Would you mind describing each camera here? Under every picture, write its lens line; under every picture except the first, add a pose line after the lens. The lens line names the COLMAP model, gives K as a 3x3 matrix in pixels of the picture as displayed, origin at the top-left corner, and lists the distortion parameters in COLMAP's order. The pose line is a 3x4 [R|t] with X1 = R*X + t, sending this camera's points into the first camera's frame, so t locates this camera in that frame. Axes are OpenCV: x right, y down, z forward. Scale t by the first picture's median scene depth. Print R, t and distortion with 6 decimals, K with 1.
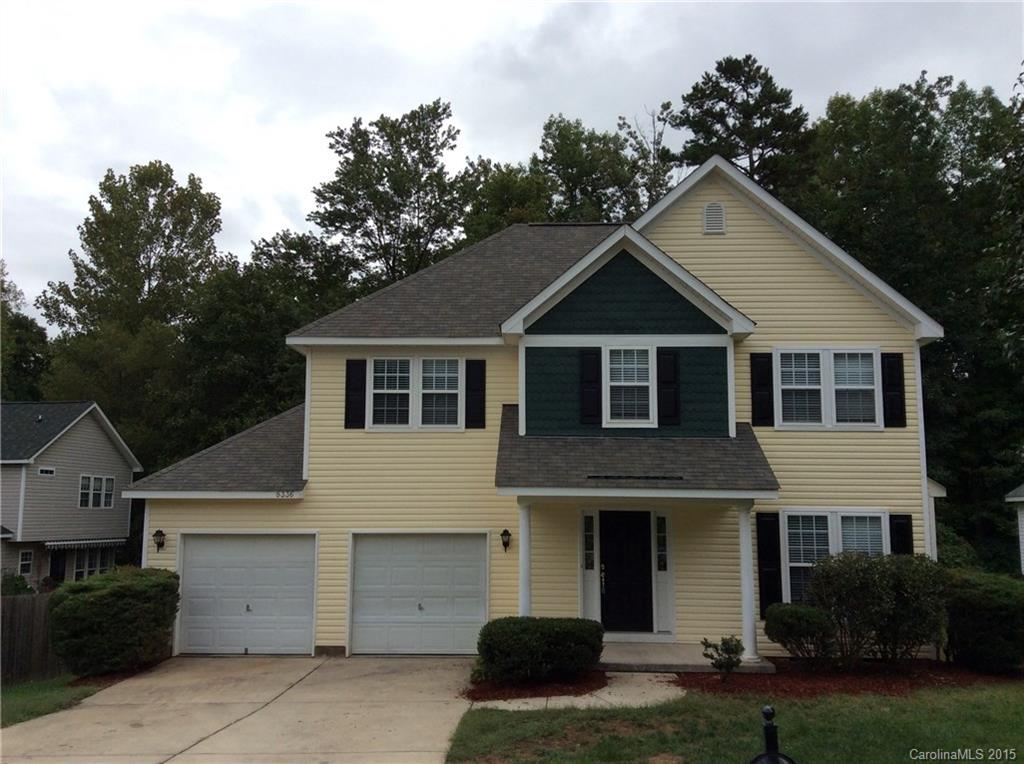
lens RADIAL K [[893.0, 0, 515.1], [0, 893.0, 382.4], [0, 0, 1]] dist [0.188222, -0.401829]
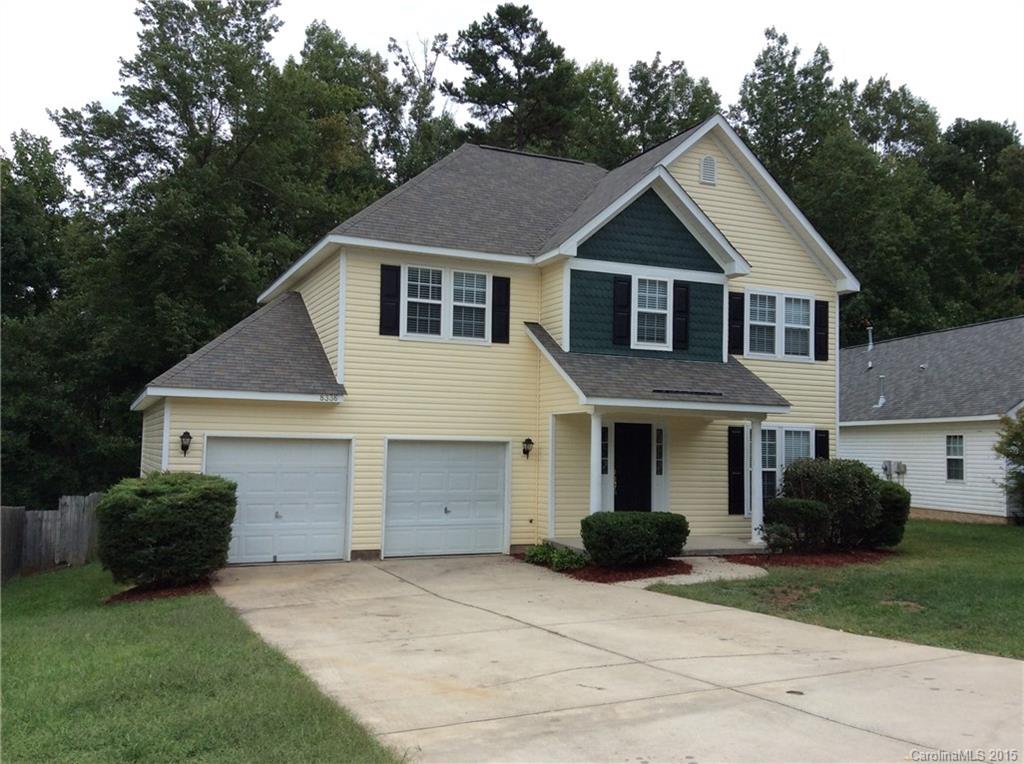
lens RADIAL K [[893.0, 0, 515.1], [0, 893.0, 382.4], [0, 0, 1]] dist [0.188222, -0.401829]
pose [[0.907416, 0.040958, 0.418234, -0.470510], [-0.071879, 0.995700, 0.058443, 0.035709], [-0.414041, -0.083095, 0.906457, 0.043999]]
